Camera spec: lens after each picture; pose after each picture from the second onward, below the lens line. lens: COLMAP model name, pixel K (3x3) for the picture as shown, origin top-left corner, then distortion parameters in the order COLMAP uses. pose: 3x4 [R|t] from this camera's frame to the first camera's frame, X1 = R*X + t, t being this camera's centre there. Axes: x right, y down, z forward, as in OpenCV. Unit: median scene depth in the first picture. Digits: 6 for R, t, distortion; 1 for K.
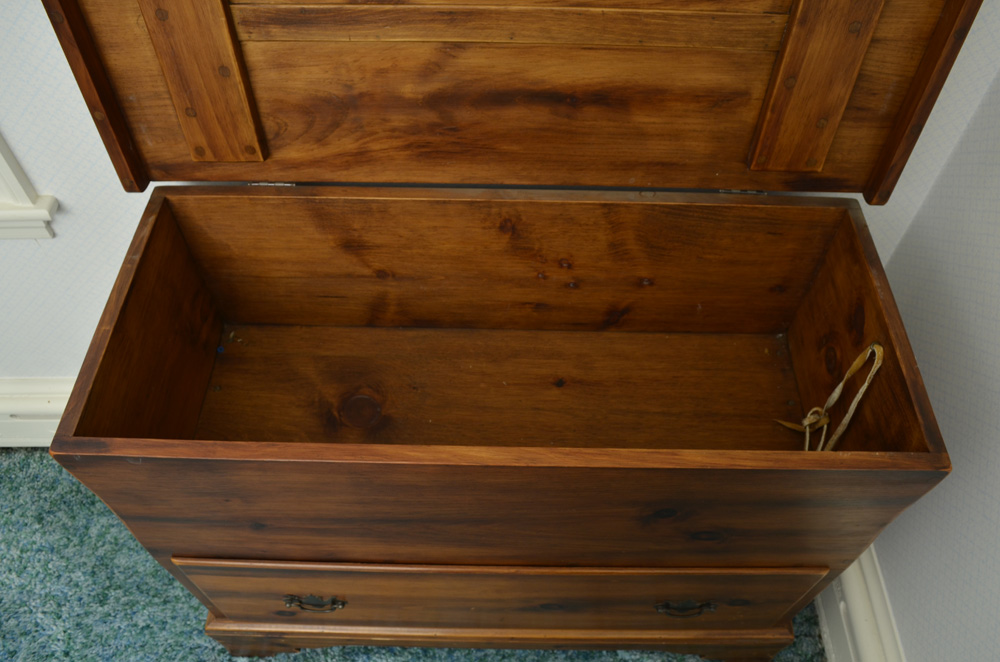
lens RADIAL K [[772.8, 0, 504.3], [0, 772.8, 329.3], [0, 0, 1]] dist [-0.086308, 0.015676]
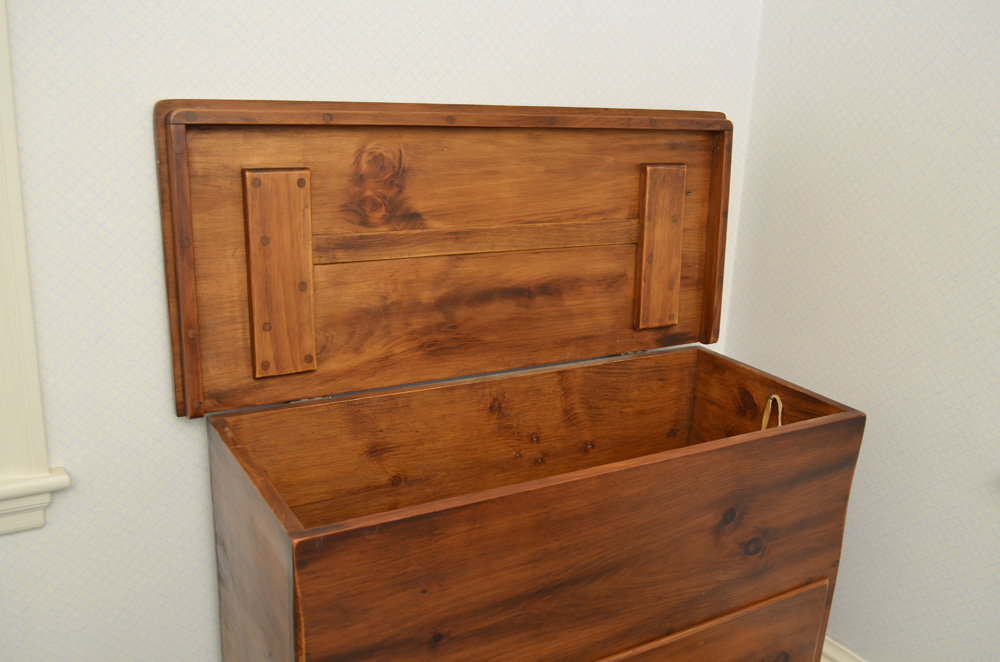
lens RADIAL K [[911.7, 0, 501.2], [0, 911.7, 331.5], [0, 0, 1]] dist [-0.055678, 0.000000]
pose [[0.855964, -0.114487, 0.504201, -0.713415], [0.390135, 0.782957, -0.484535, 0.488320], [-0.339294, 0.611451, 0.714848, -0.134270]]
